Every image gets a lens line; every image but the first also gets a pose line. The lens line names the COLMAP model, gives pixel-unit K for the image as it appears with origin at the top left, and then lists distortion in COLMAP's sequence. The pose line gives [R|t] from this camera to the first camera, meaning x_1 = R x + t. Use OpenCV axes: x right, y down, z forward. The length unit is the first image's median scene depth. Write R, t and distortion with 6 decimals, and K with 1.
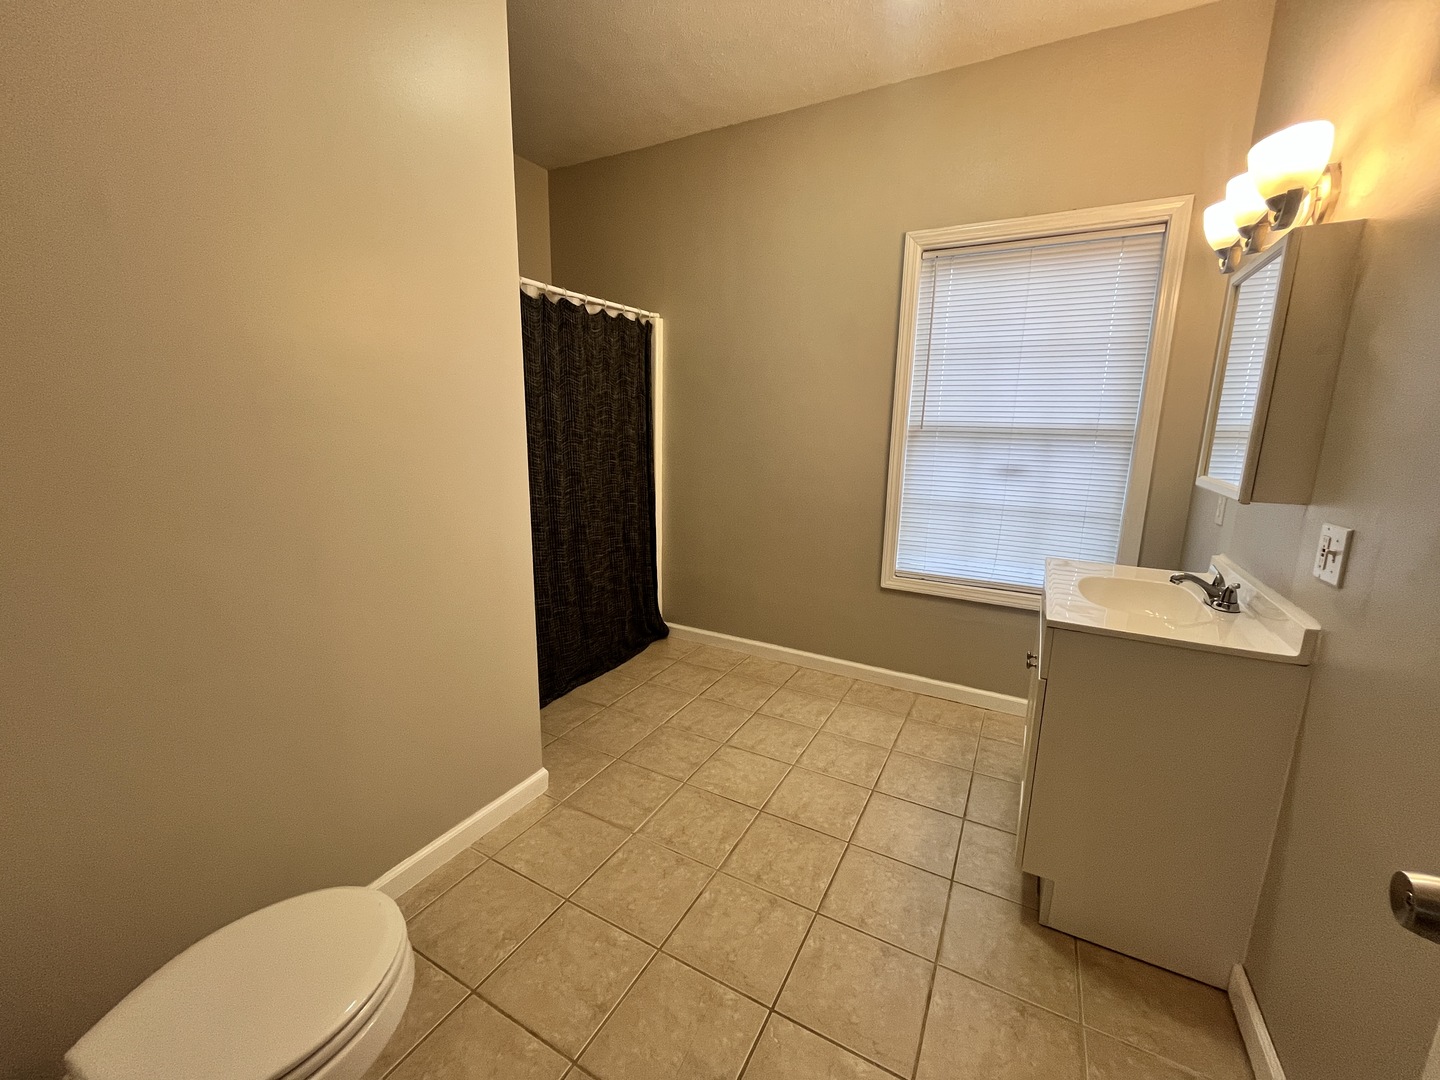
lens RADIAL K [[584.1, 0, 715.6], [0, 584.1, 544.4], [0, 0, 1]] dist [-0.003444, 0.000373]
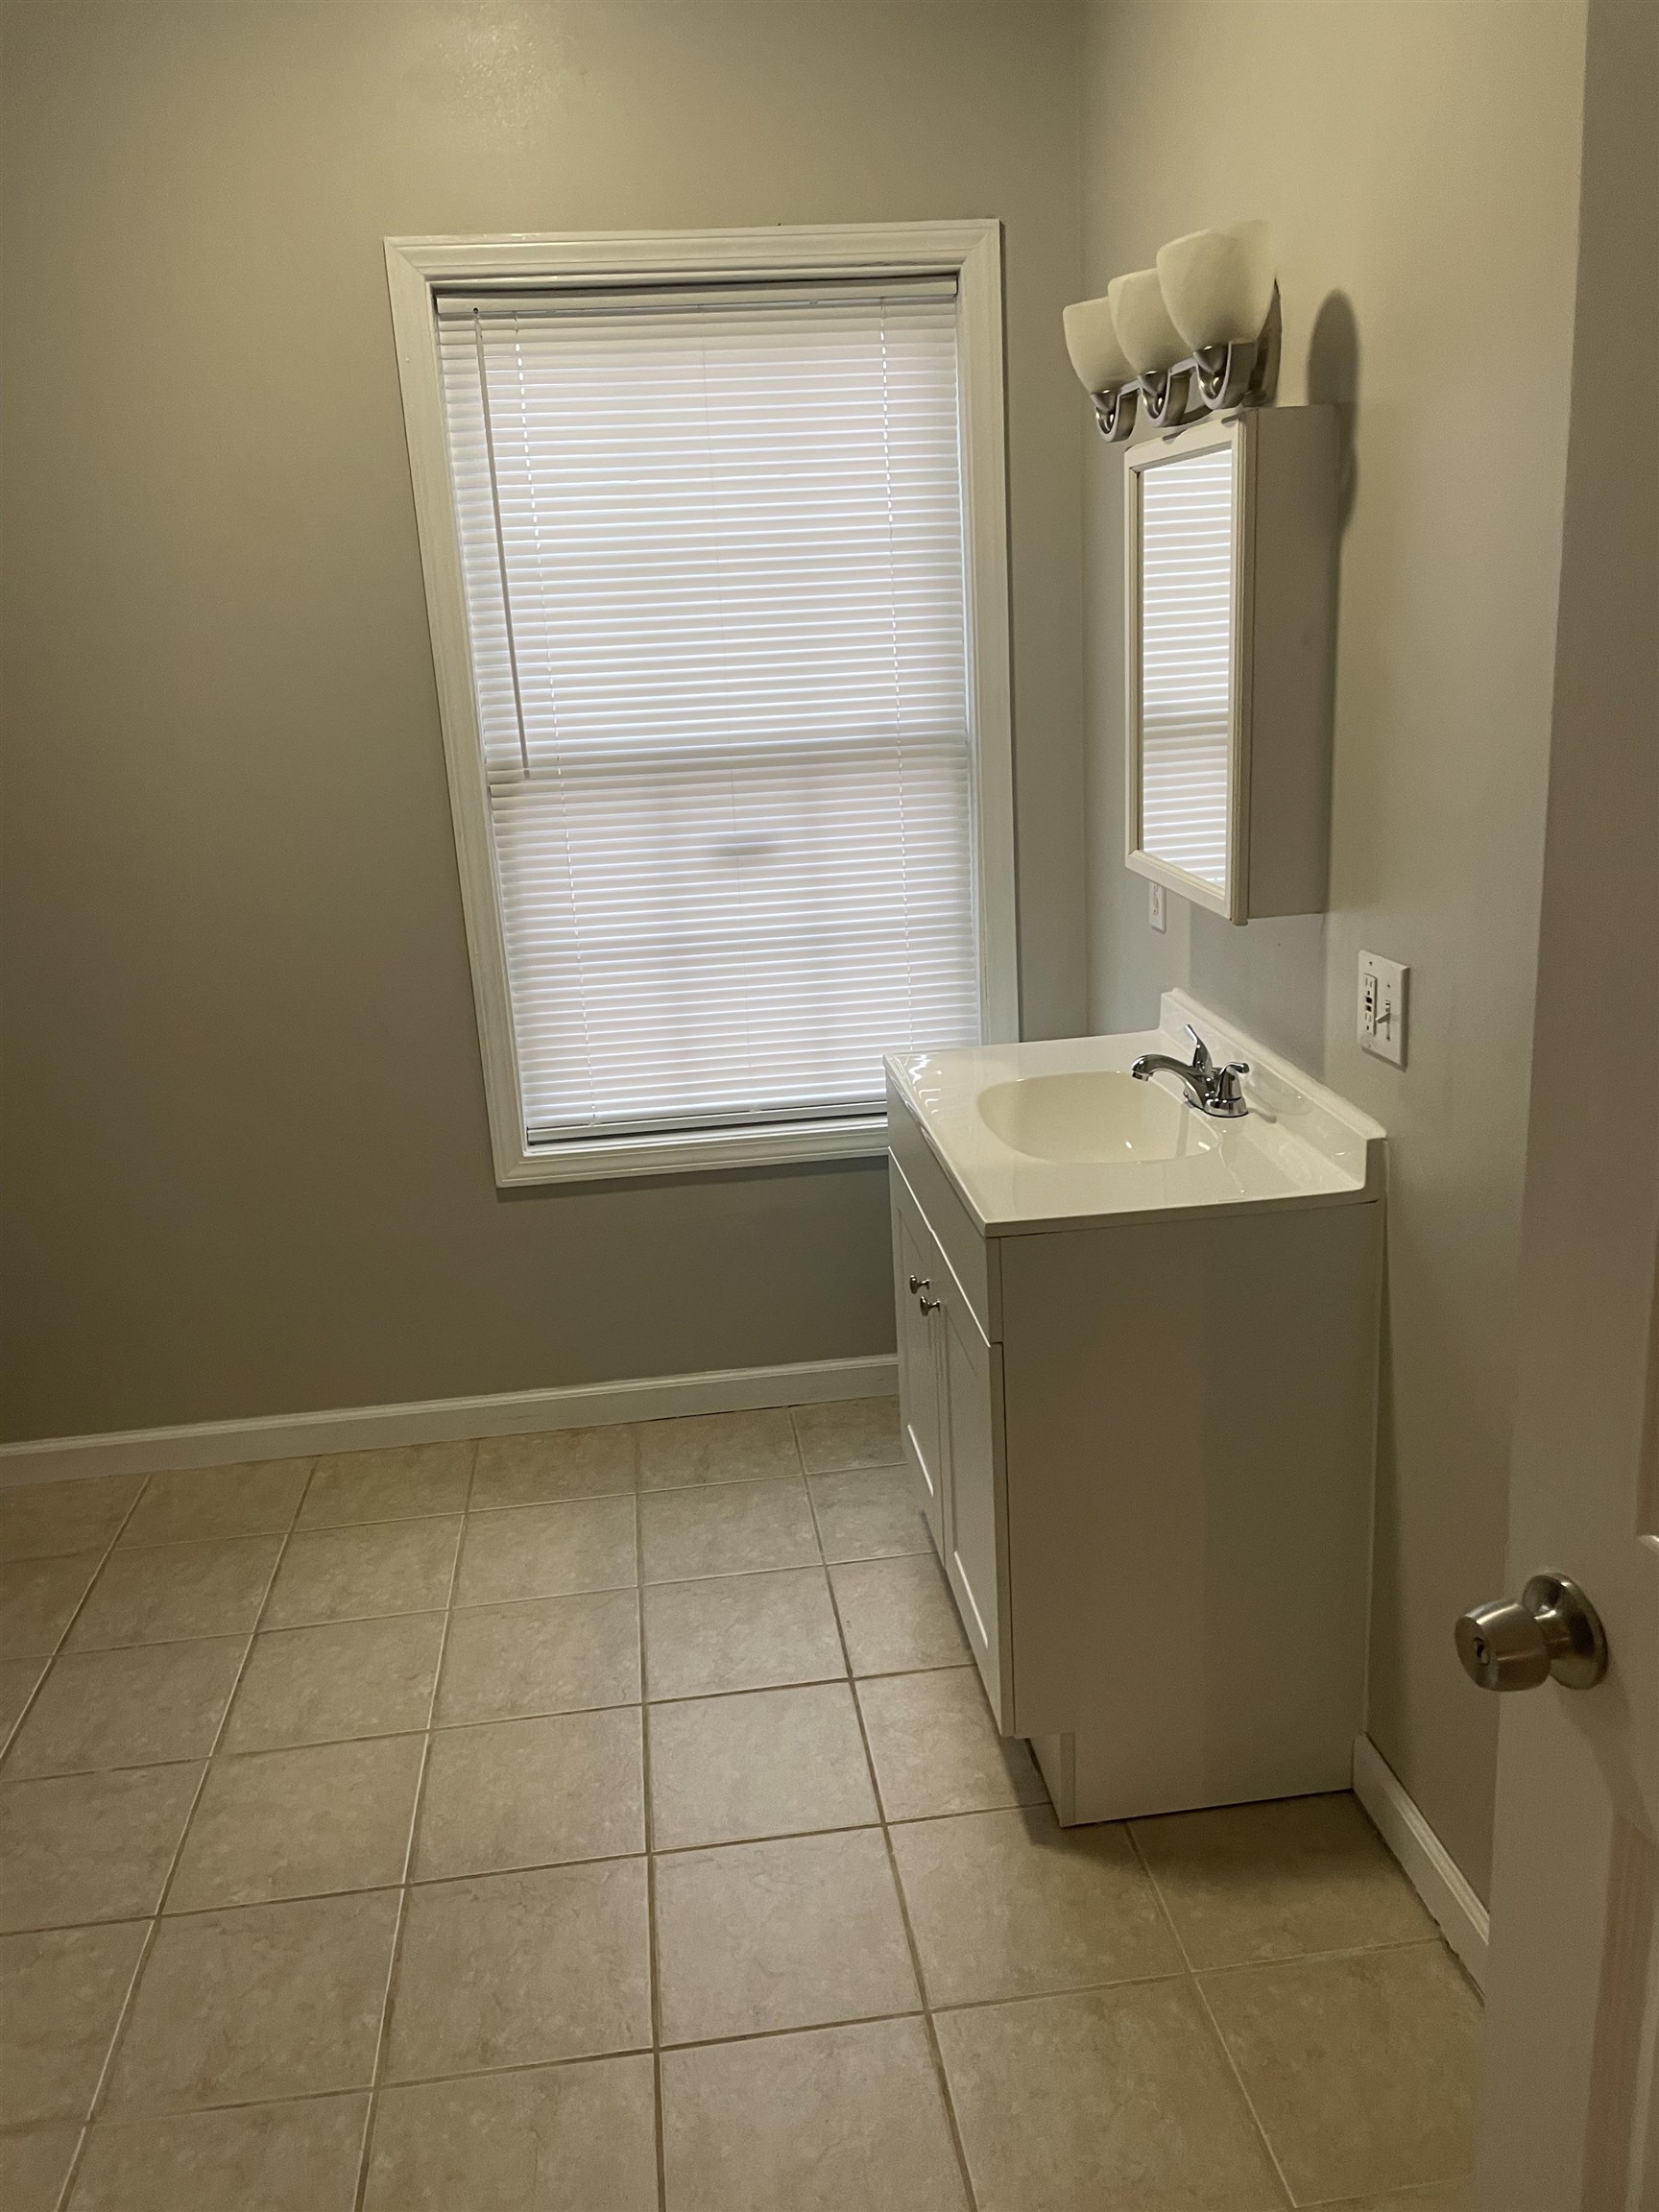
lens RADIAL K [[1690.1, 0, 831.7], [0, 1690.1, 1092.5], [0, 0, 1]] dist [0.089812, -0.121440]
pose [[0.807110, -0.217178, 0.549005, -0.238053], [0.180878, 0.976129, 0.120228, -0.144911], [-0.562011, 0.002266, 0.827127, -0.067966]]
